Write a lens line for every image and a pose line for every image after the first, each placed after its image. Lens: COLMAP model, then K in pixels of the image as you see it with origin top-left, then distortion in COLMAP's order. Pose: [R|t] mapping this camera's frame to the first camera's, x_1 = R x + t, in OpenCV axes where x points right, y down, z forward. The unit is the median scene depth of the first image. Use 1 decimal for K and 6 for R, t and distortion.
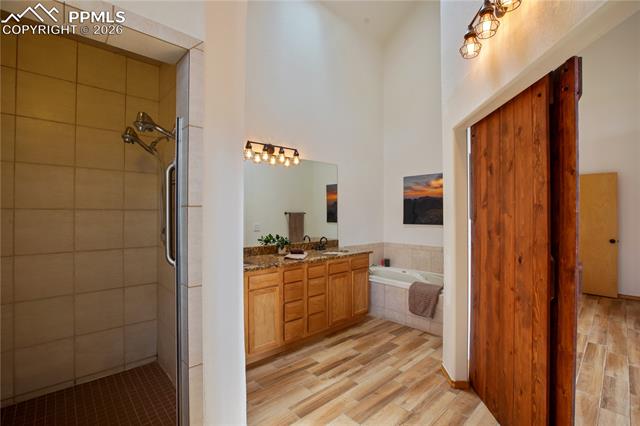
lens RADIAL K [[295.9, 0, 319.1], [0, 295.9, 212.4], [0, 0, 1]] dist [-0.031006, -0.000164]
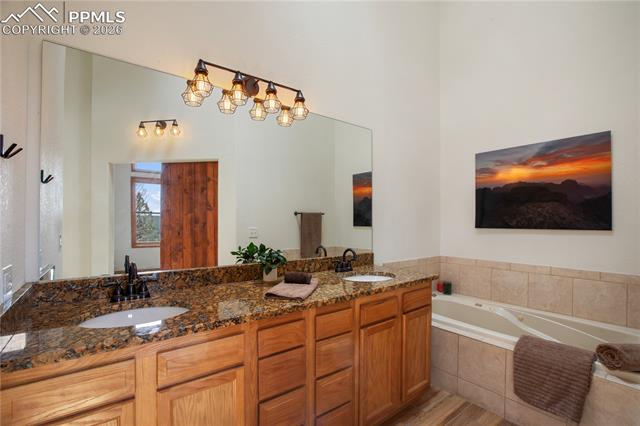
lens RADIAL K [[295.9, 0, 321.4], [0, 295.9, 218.4], [0, 0, 1]] dist [-0.031006, -0.000164]
pose [[0.997023, 0.001569, -0.077085, 0.005869], [-0.001992, 0.999983, -0.005412, 0.029898], [0.077075, 0.005549, 0.997010, 0.463774]]
